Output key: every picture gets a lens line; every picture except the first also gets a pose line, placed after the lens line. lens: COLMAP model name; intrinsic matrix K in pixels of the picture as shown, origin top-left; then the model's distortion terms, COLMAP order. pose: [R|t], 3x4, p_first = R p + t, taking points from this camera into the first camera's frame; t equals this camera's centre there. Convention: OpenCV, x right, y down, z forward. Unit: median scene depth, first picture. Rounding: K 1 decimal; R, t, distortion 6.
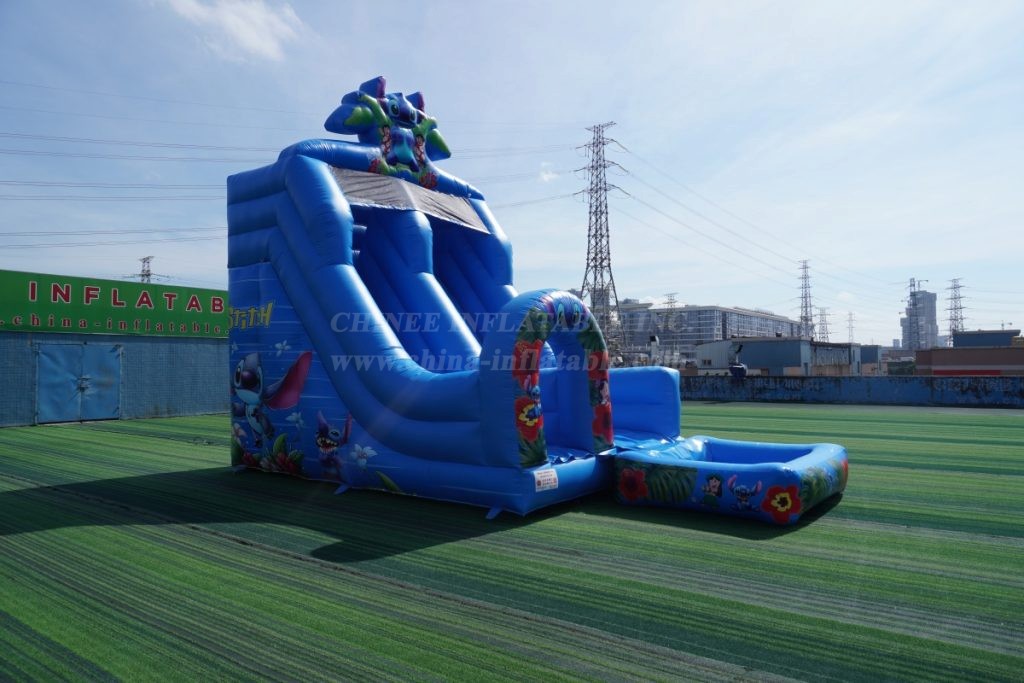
lens RADIAL K [[669.6, 0, 510.5], [0, 669.6, 340.6], [0, 0, 1]] dist [-0.042023, 0.019964]
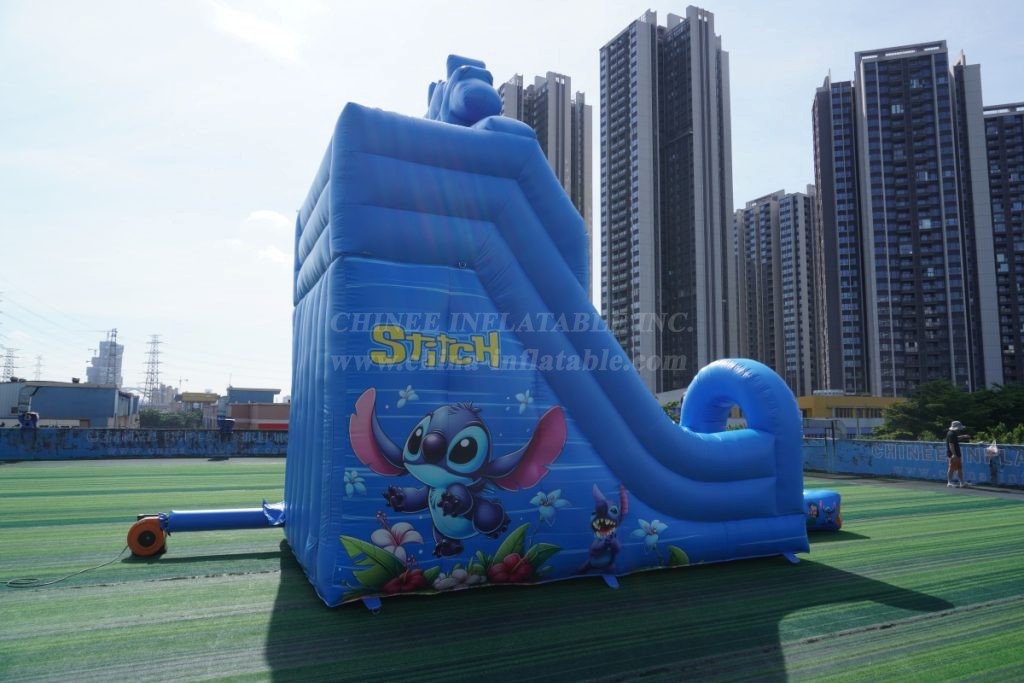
lens RADIAL K [[669.6, 0, 509.6], [0, 669.6, 336.1], [0, 0, 1]] dist [-0.042023, 0.019964]
pose [[0.457805, 0.116751, 0.881354, -0.974852], [-0.043728, 0.993097, -0.108840, 0.020928], [-0.887977, 0.011288, 0.459750, 0.682662]]
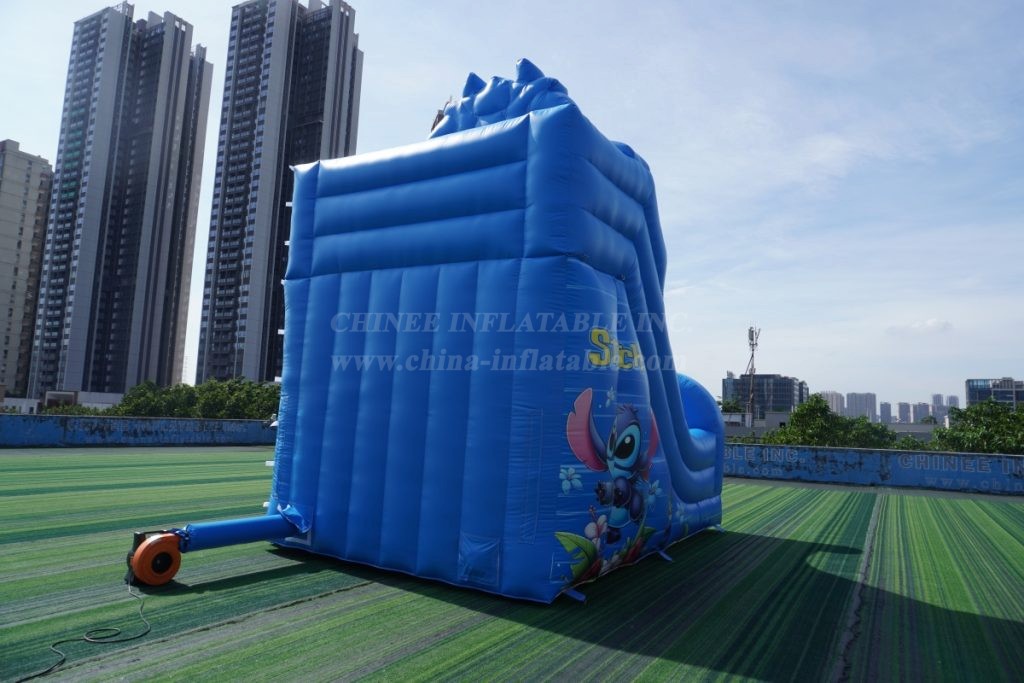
lens RADIAL K [[669.6, 0, 517.3], [0, 669.6, 337.2], [0, 0, 1]] dist [-0.042023, 0.019964]
pose [[-0.117598, 0.120191, 0.985761, -1.119999], [-0.070498, 0.989134, -0.129013, 0.047673], [-0.990556, -0.084666, -0.107847, 1.243017]]
